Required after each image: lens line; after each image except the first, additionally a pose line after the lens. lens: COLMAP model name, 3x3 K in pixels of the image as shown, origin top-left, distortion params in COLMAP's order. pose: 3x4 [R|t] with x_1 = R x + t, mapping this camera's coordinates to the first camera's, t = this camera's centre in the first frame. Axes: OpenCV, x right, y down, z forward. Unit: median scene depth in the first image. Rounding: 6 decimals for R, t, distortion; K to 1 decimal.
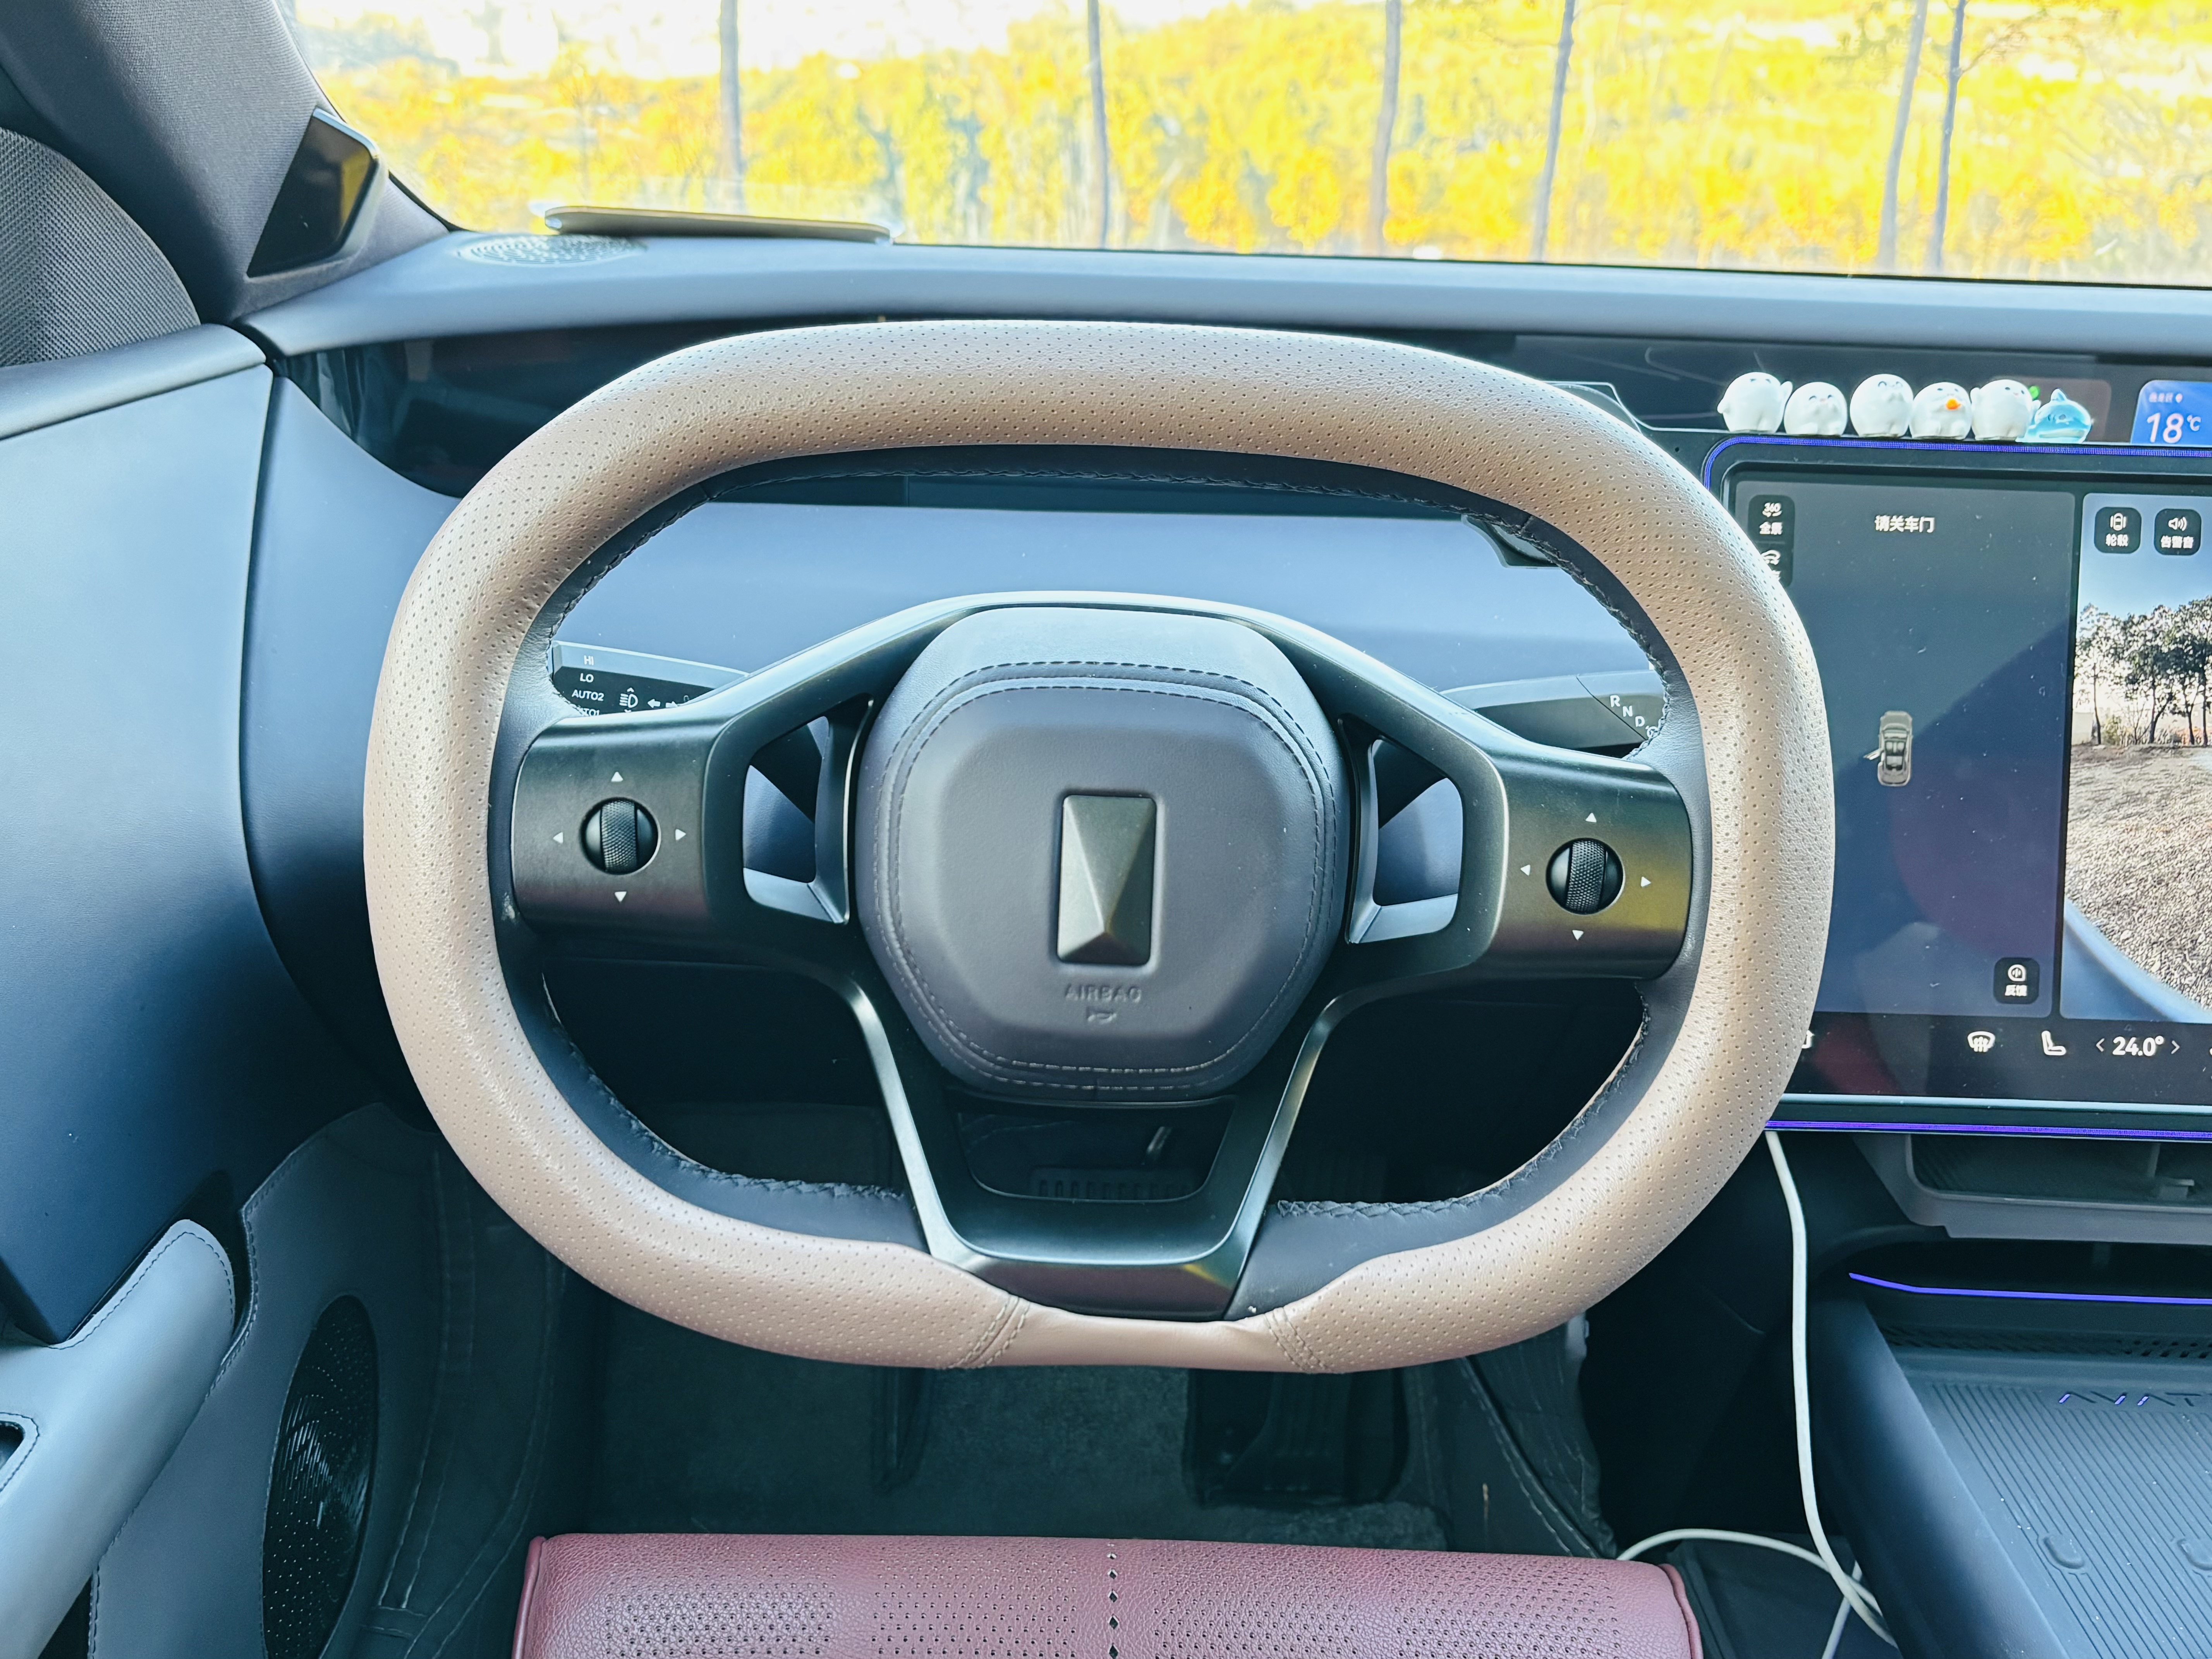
lens RADIAL K [[2150.1, 0, 1097.2], [0, 2150.1, 823.2], [0, 0, 1]] dist [0.016833, 0.000000]
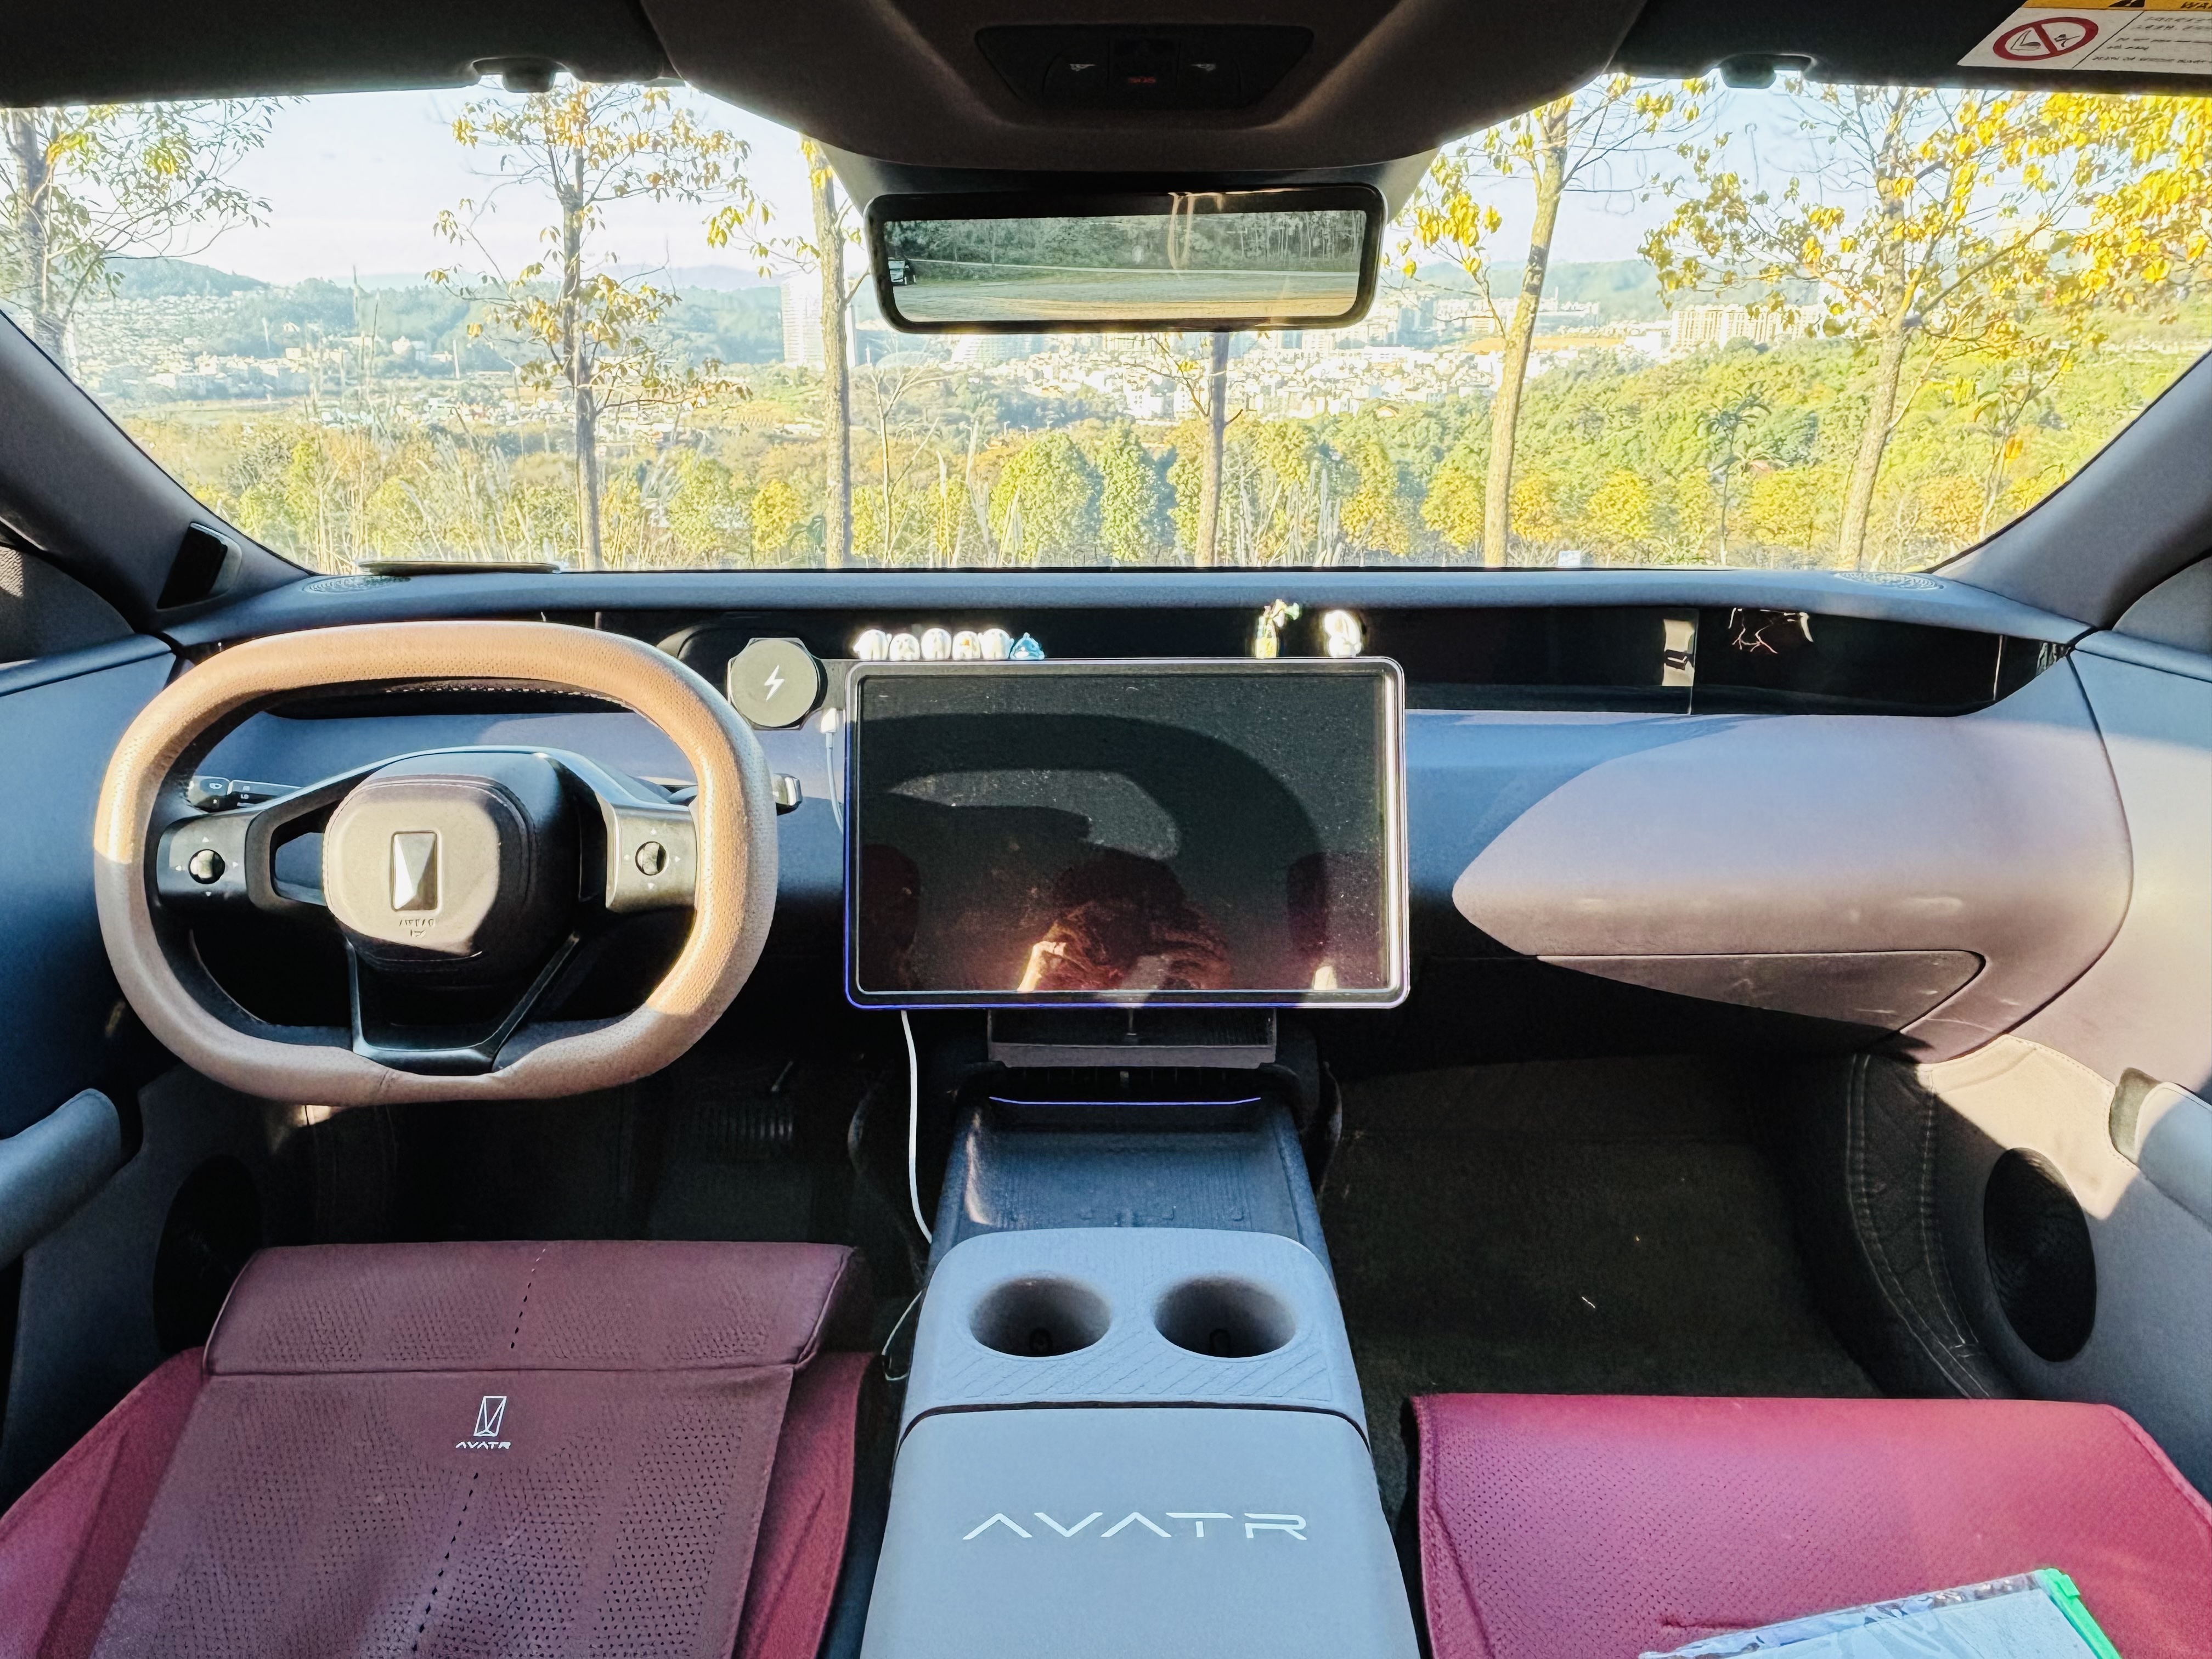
lens RADIAL K [[1599.8, 0, 1102.2], [0, 1599.8, 832.4], [0, 0, 1]] dist [0.039191, -0.006709]
pose [[0.998982, -0.037352, -0.025299, 0.546758], [0.035312, 0.996424, -0.076763, 0.099677], [0.028076, 0.075792, 0.996728, -0.460889]]
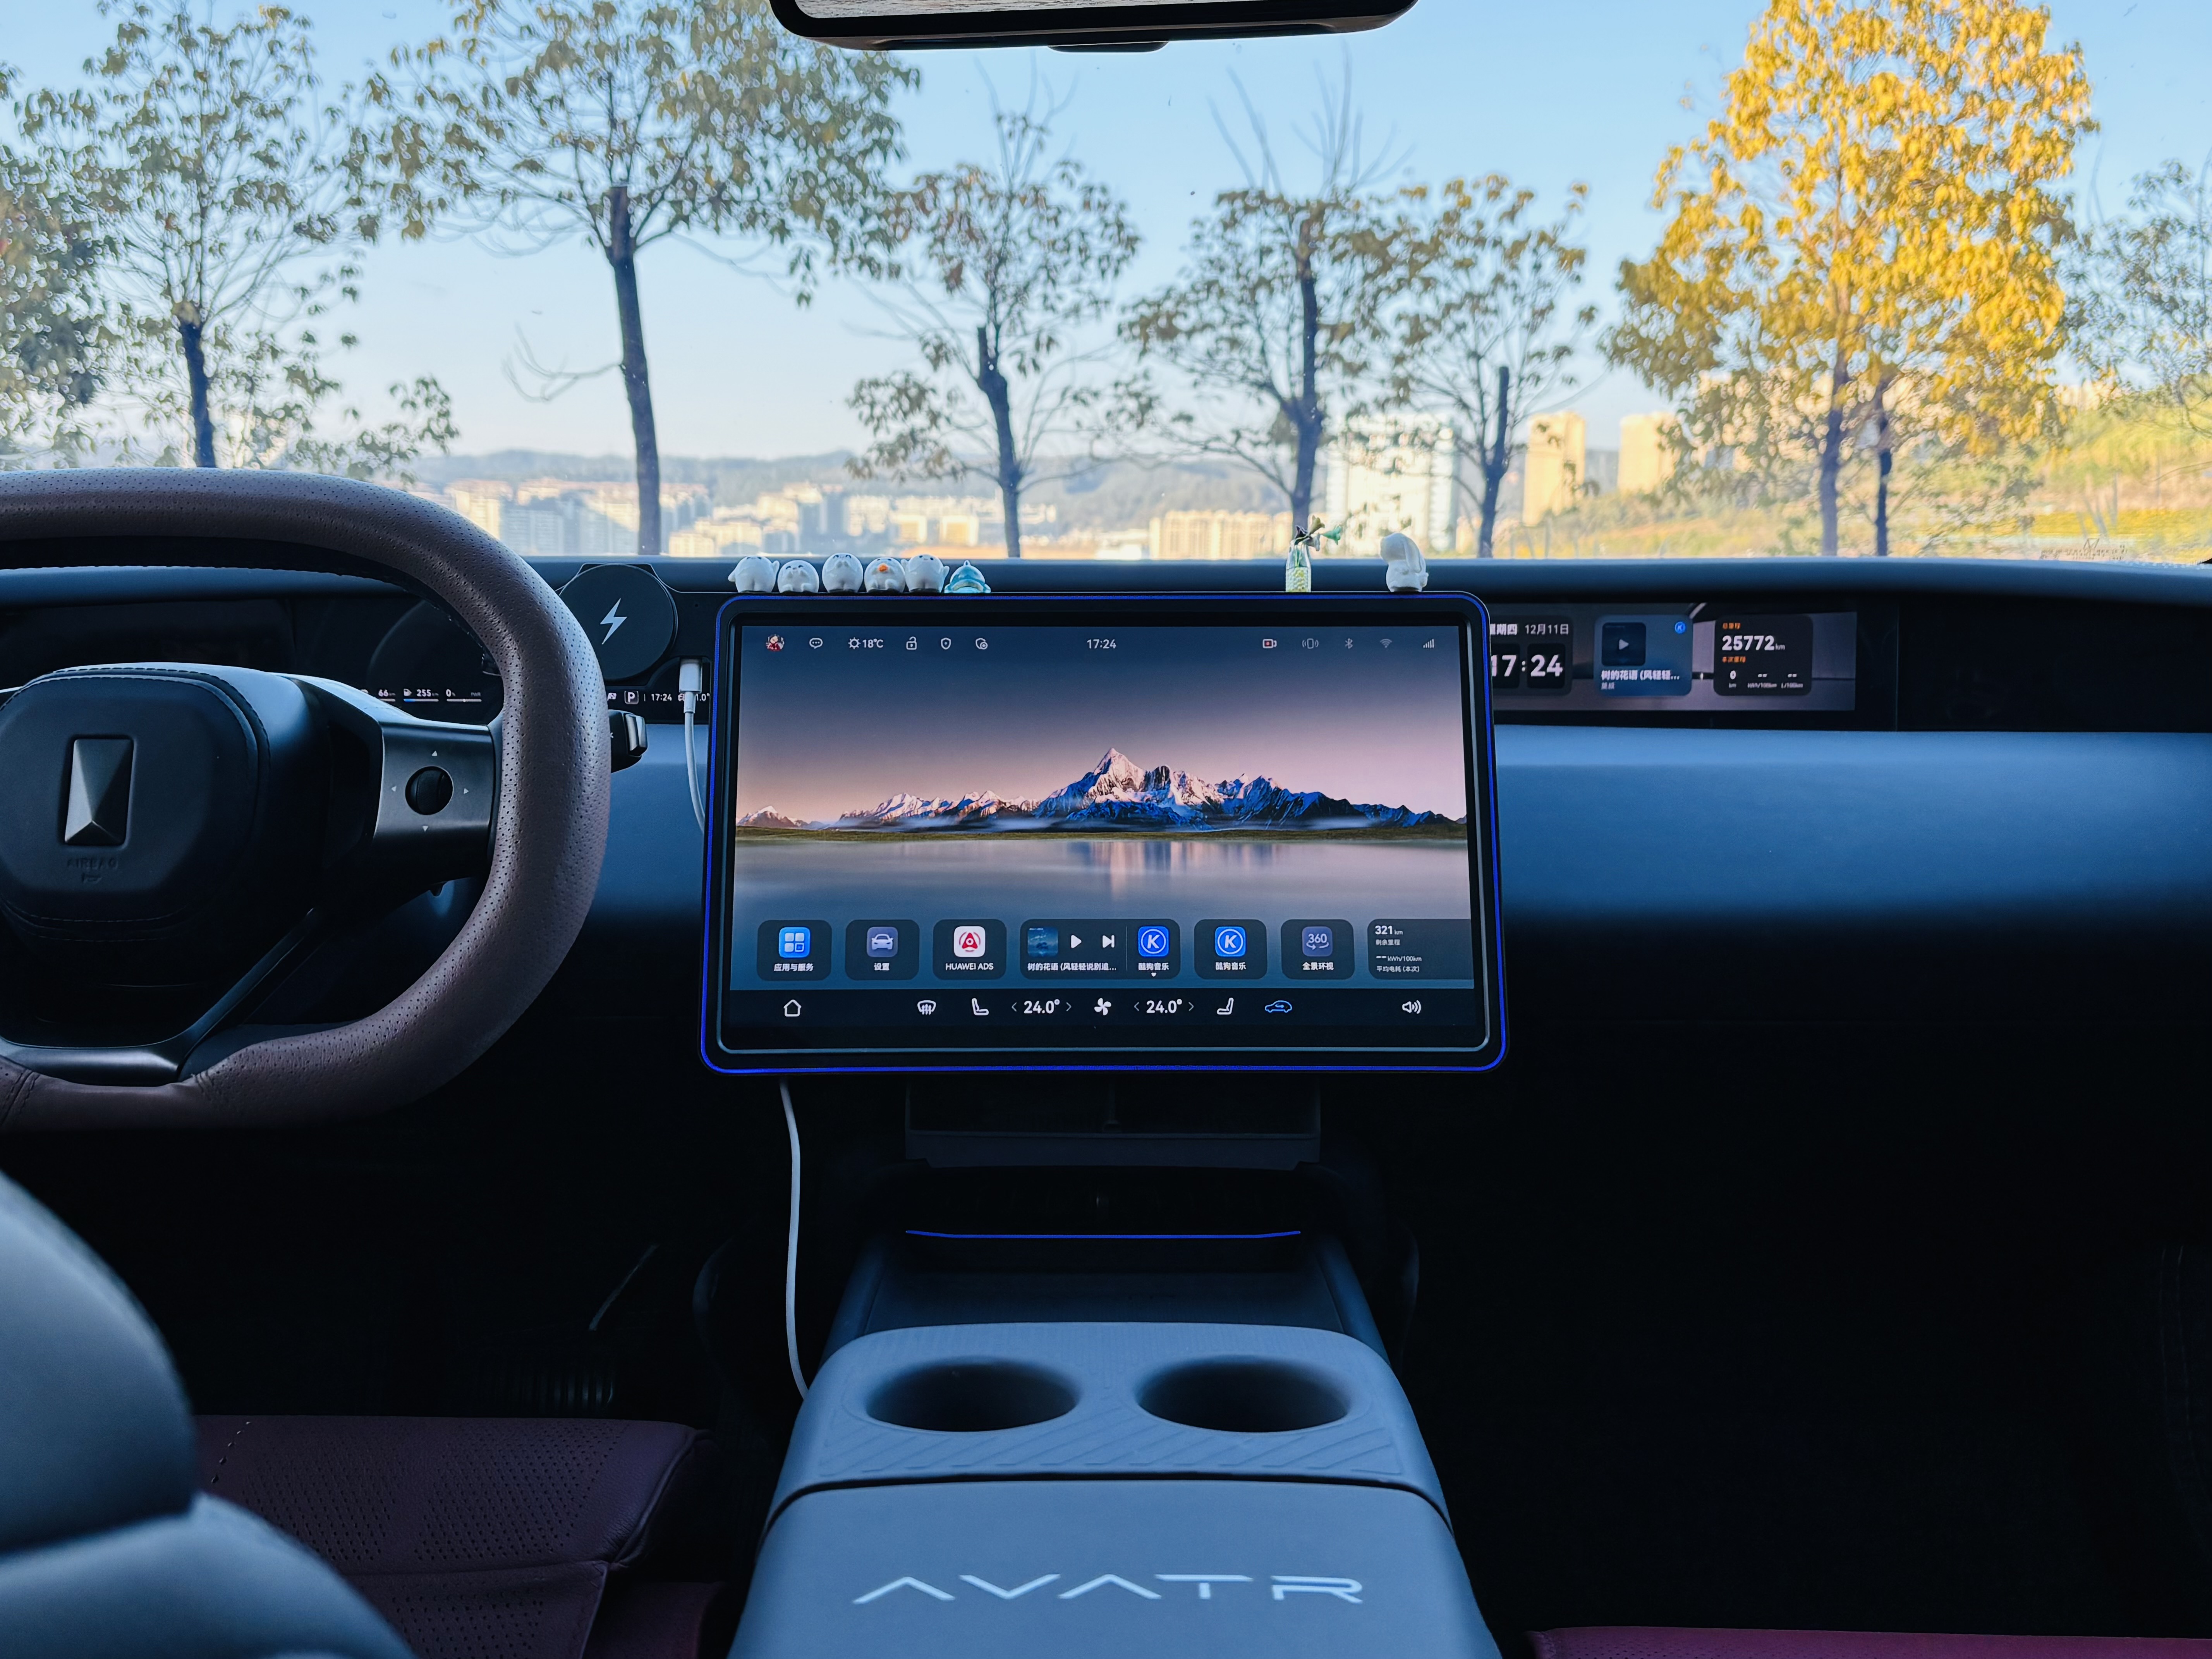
lens RADIAL K [[2299.9, 0, 1110.6], [0, 2299.9, 844.2], [0, 0, 1]] dist [0.037172, 0.000000]
pose [[0.999210, -0.039110, -0.007053, 0.545342], [0.036249, 0.969688, -0.241641, 0.360808], [0.016290, 0.241195, 0.970340, -0.446966]]
